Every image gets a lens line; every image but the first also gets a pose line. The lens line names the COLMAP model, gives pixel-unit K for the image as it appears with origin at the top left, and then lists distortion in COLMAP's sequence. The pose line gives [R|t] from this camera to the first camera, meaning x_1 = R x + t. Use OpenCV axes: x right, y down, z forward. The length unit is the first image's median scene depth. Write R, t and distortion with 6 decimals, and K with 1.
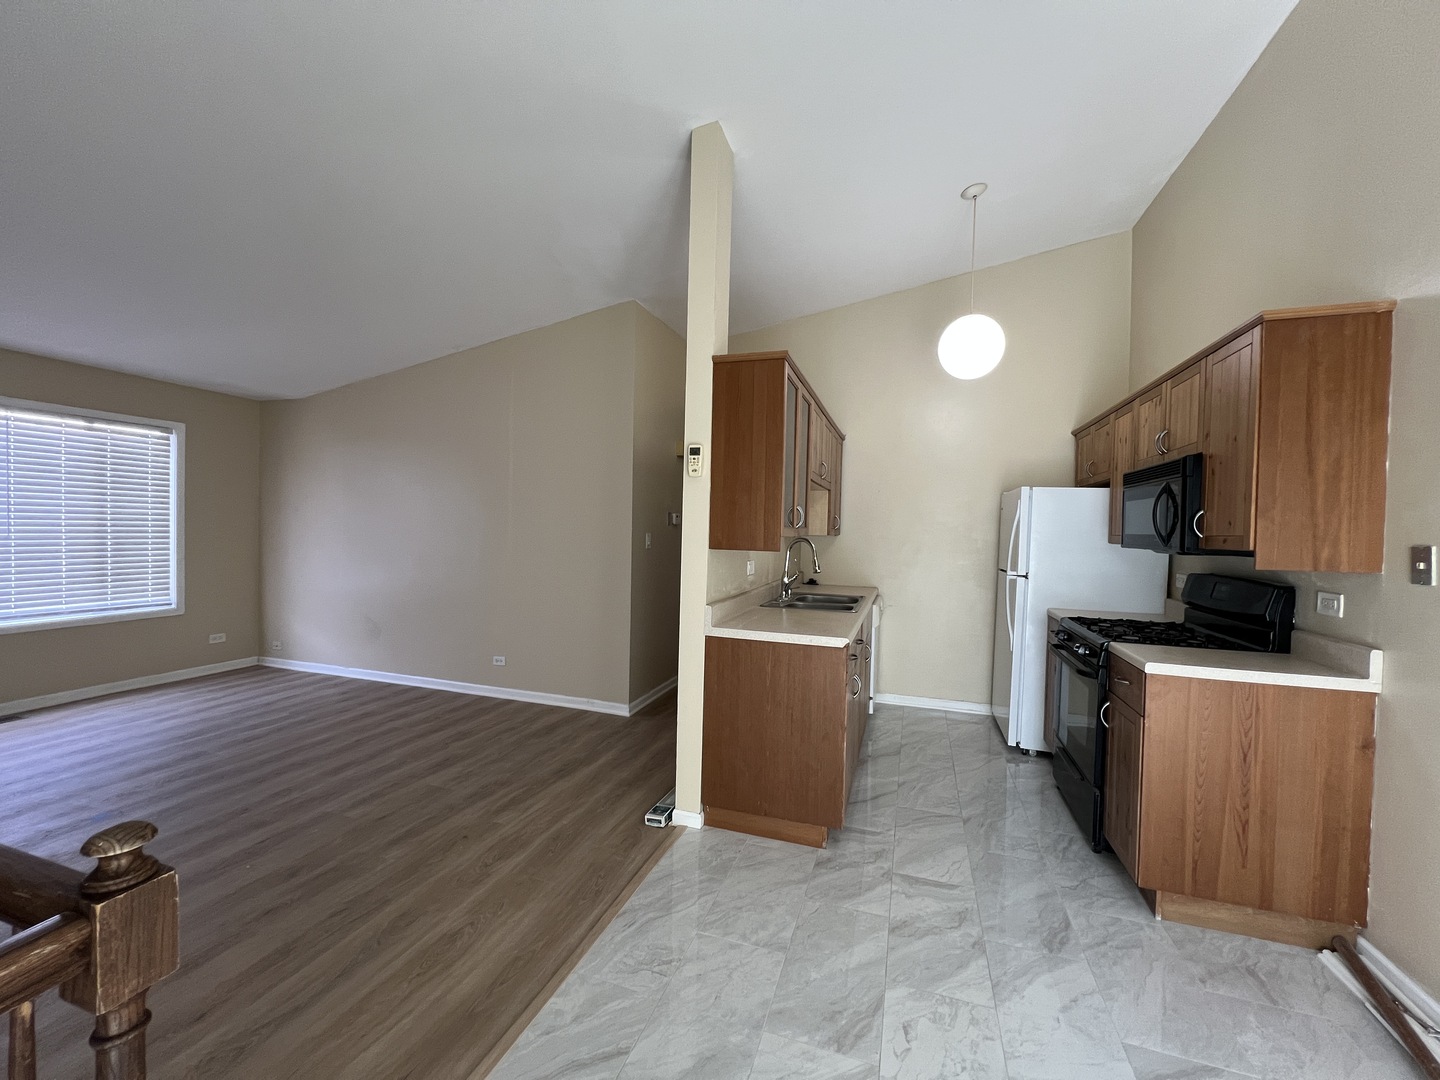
lens RADIAL K [[574.5, 0, 720.2], [0, 574.5, 542.8], [0, 0, 1]] dist [-0.001377, -0.000165]
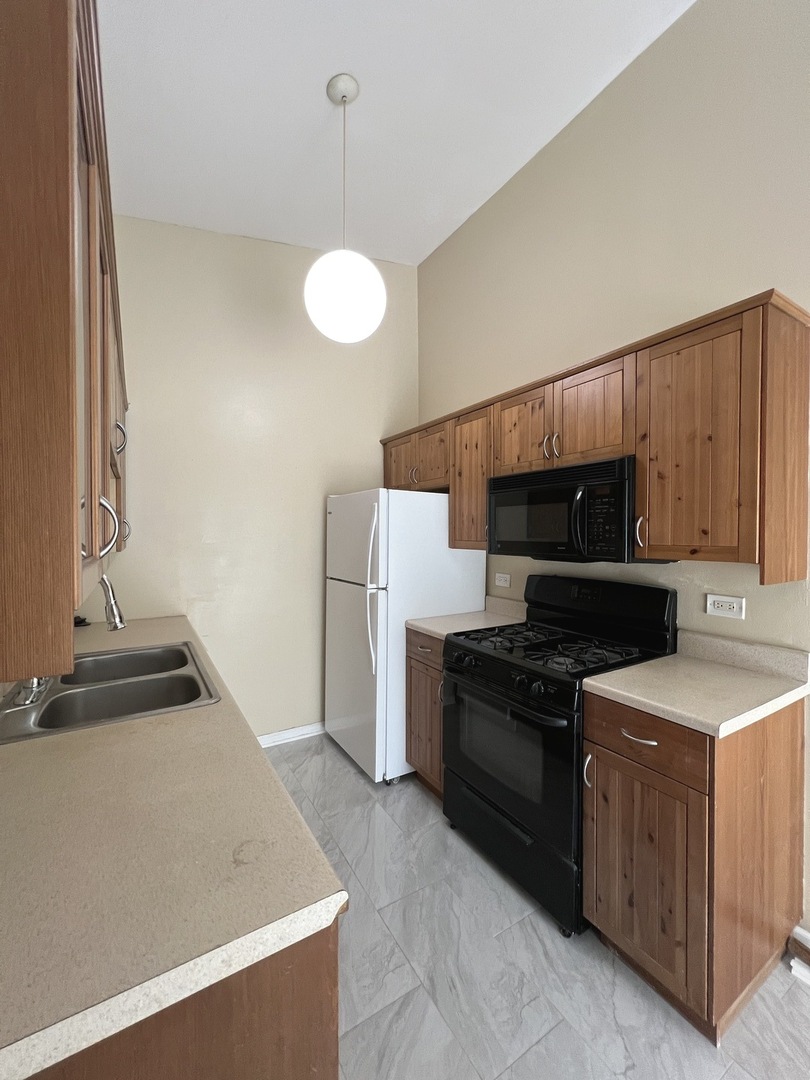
lens RADIAL K [[430.9, 0, 404.0], [0, 430.9, 540.8], [0, 0, 1]] dist [-0.001377, -0.000165]
pose [[0.647518, -0.035234, 0.761235, 0.045088], [0.031032, 0.999321, 0.019857, -0.031211], [-0.761418, 0.010765, 0.648172, 0.589337]]
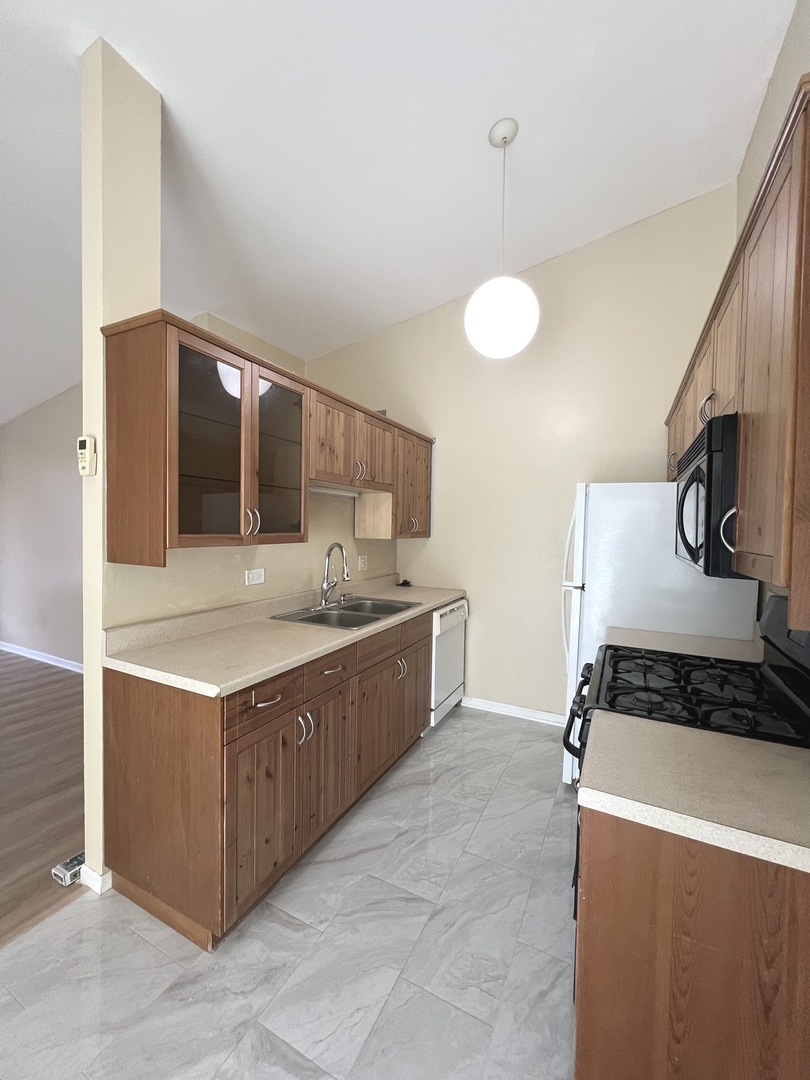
lens RADIAL K [[430.9, 0, 404.0], [0, 430.9, 540.8], [0, 0, 1]] dist [-0.001377, -0.000165]
pose [[0.988976, -0.001700, -0.148067, 0.396092], [0.002717, 0.999974, 0.006671, -0.018661], [0.148052, -0.007000, 0.988955, 0.354225]]
